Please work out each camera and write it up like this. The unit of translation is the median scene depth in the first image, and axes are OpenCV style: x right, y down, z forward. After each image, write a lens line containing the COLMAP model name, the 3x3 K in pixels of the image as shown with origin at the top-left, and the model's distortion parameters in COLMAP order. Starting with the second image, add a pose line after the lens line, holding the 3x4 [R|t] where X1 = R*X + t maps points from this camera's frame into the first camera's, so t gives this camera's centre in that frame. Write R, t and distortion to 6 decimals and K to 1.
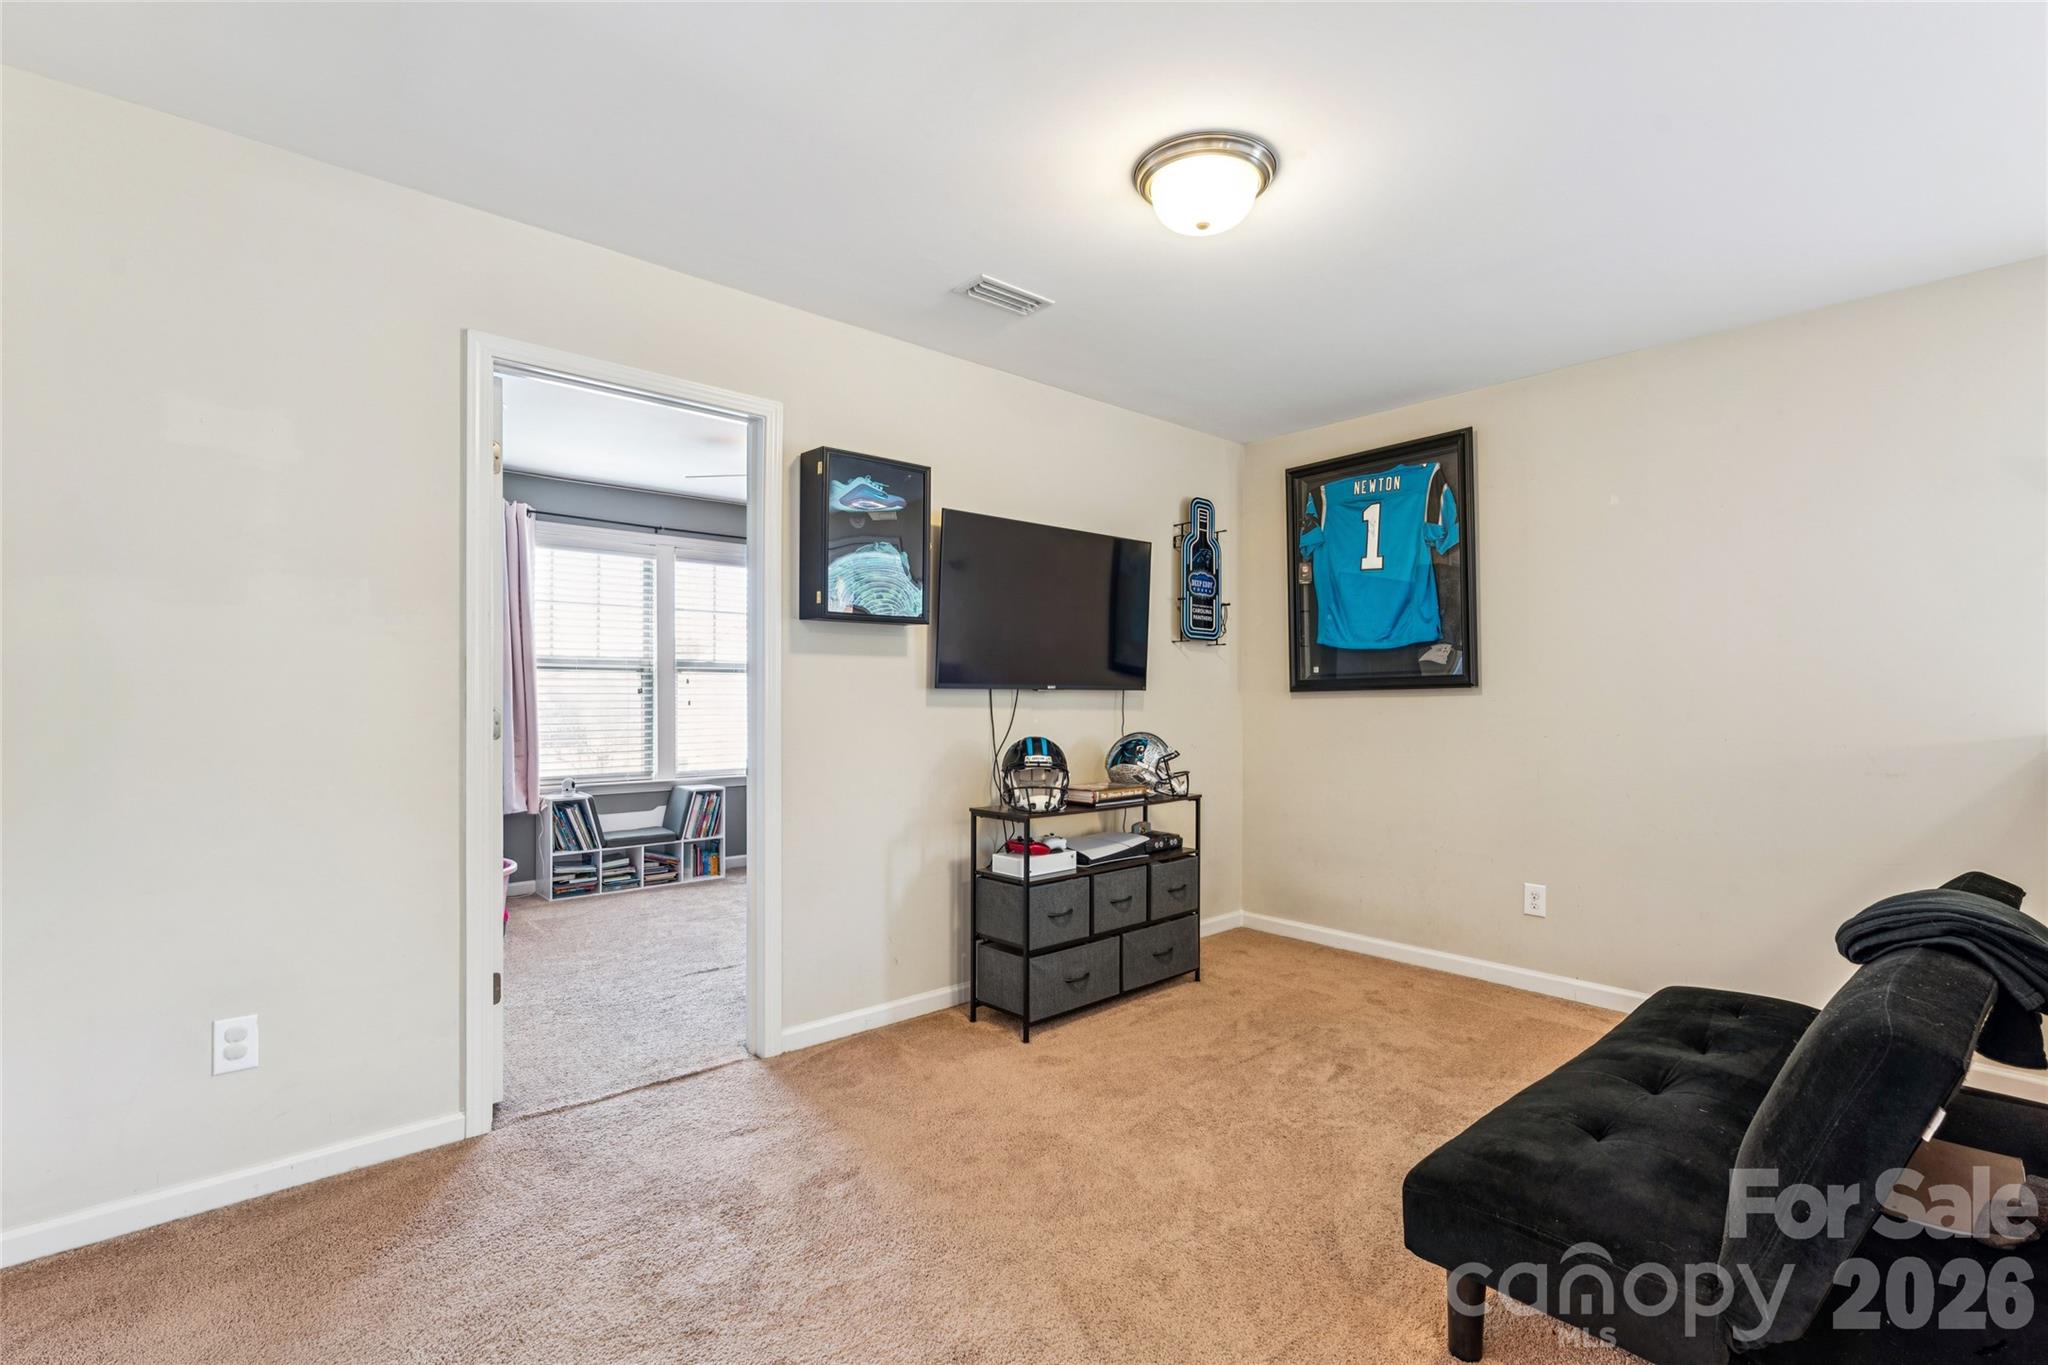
lens RADIAL K [[929.0, 0, 1024.5], [0, 929.0, 691.9], [0, 0, 1]] dist [0.001495, 0.000211]
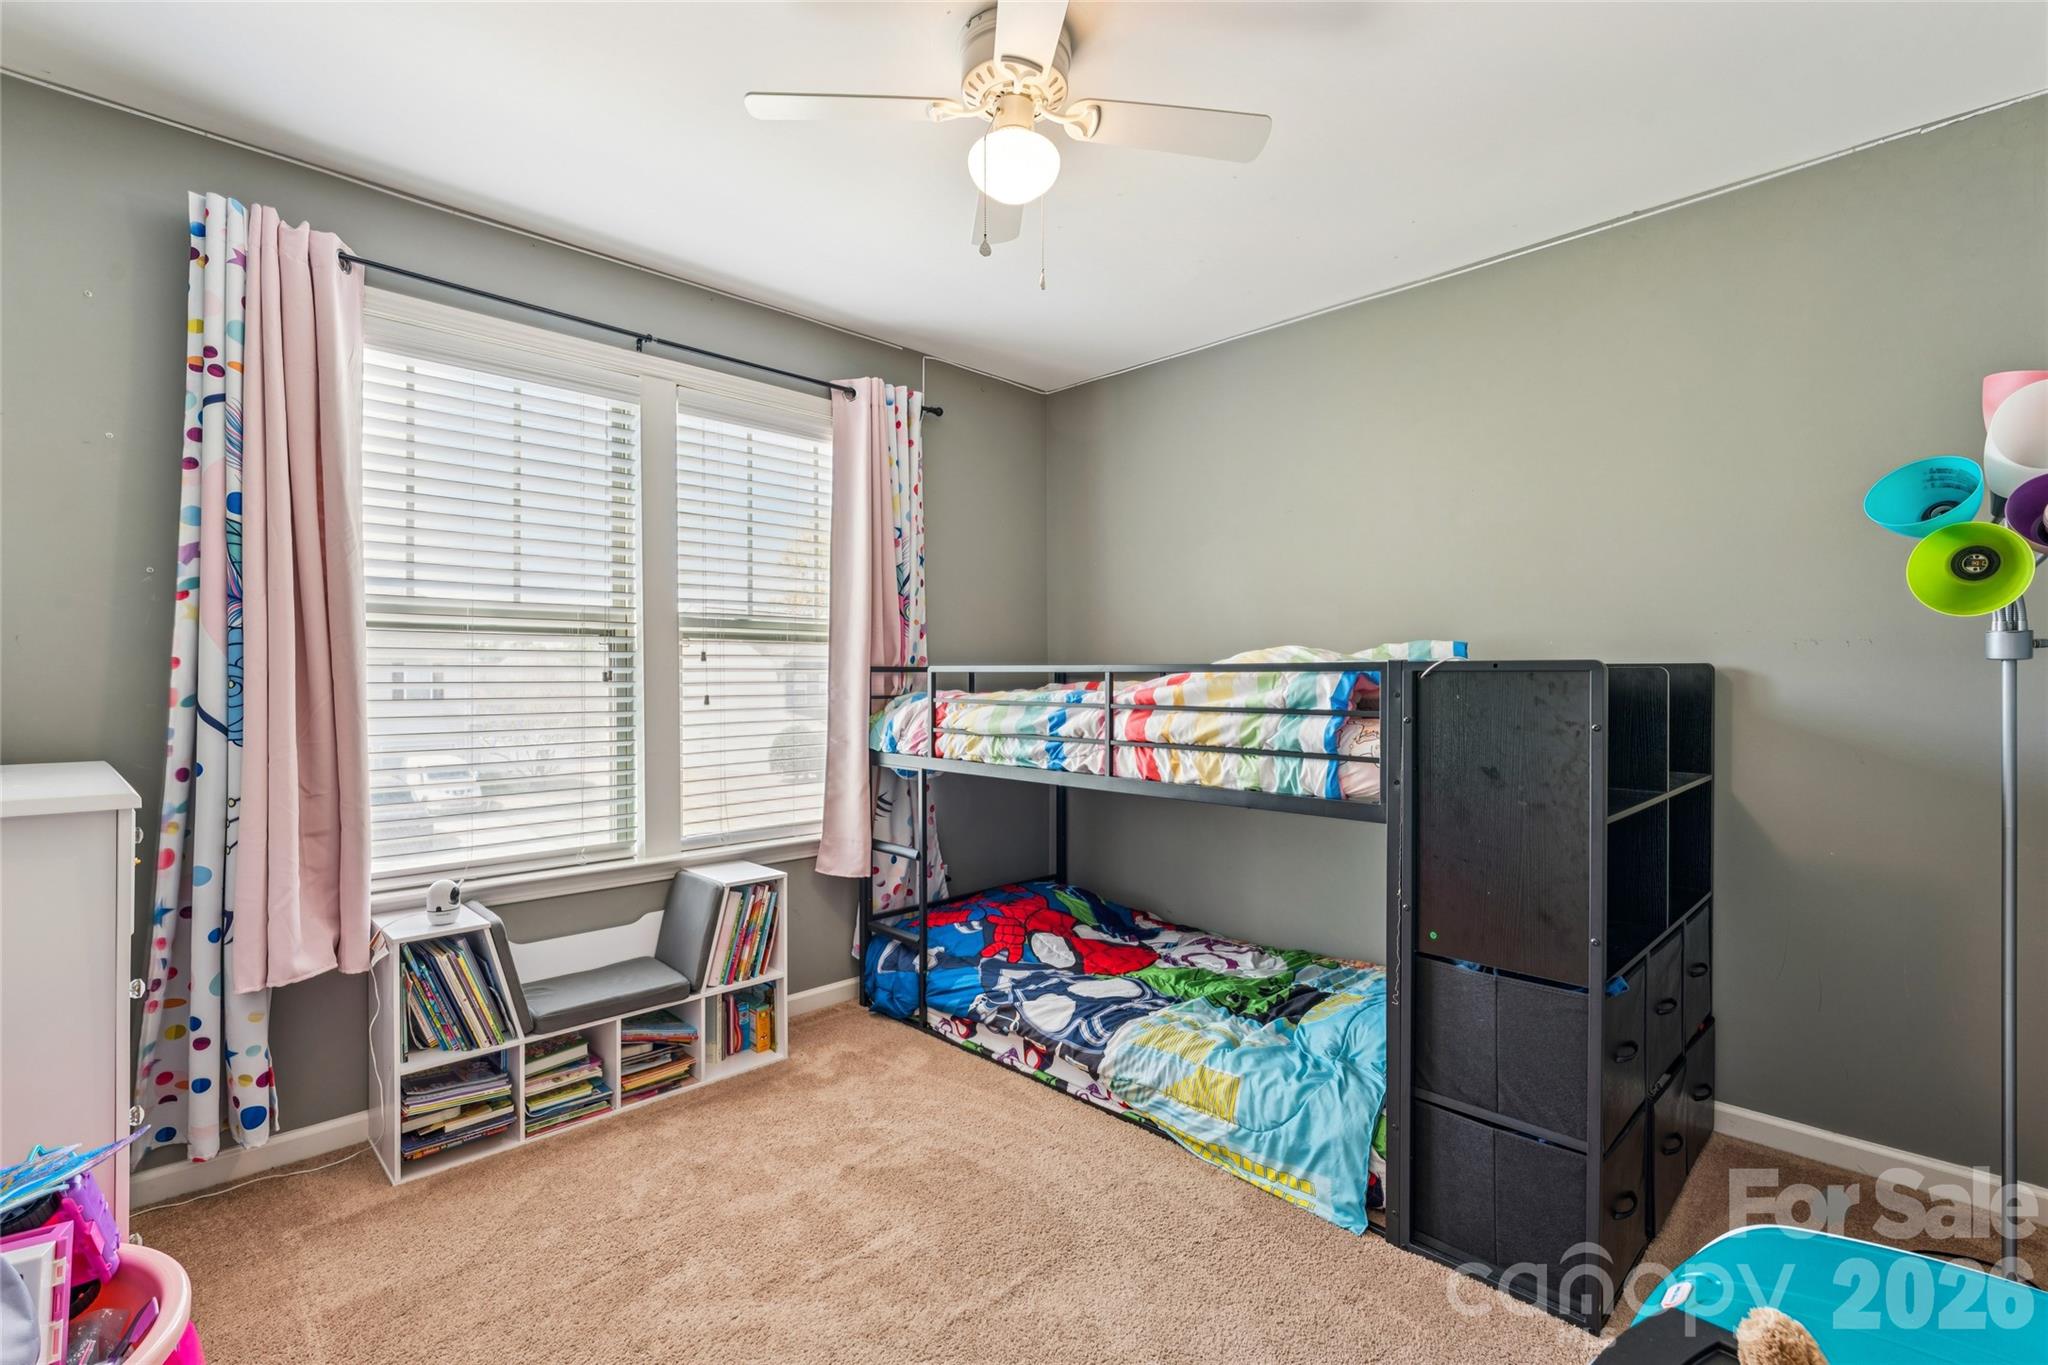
lens RADIAL K [[922.8, 0, 1030.2], [0, 922.8, 685.8], [0, 0, 1]] dist [0.000796, 0.000359]
pose [[0.998391, -0.000600, 0.056709, -0.231386], [-0.000022, 0.999940, 0.010960, -0.001296], [-0.056713, -0.010943, 0.998331, 0.531028]]
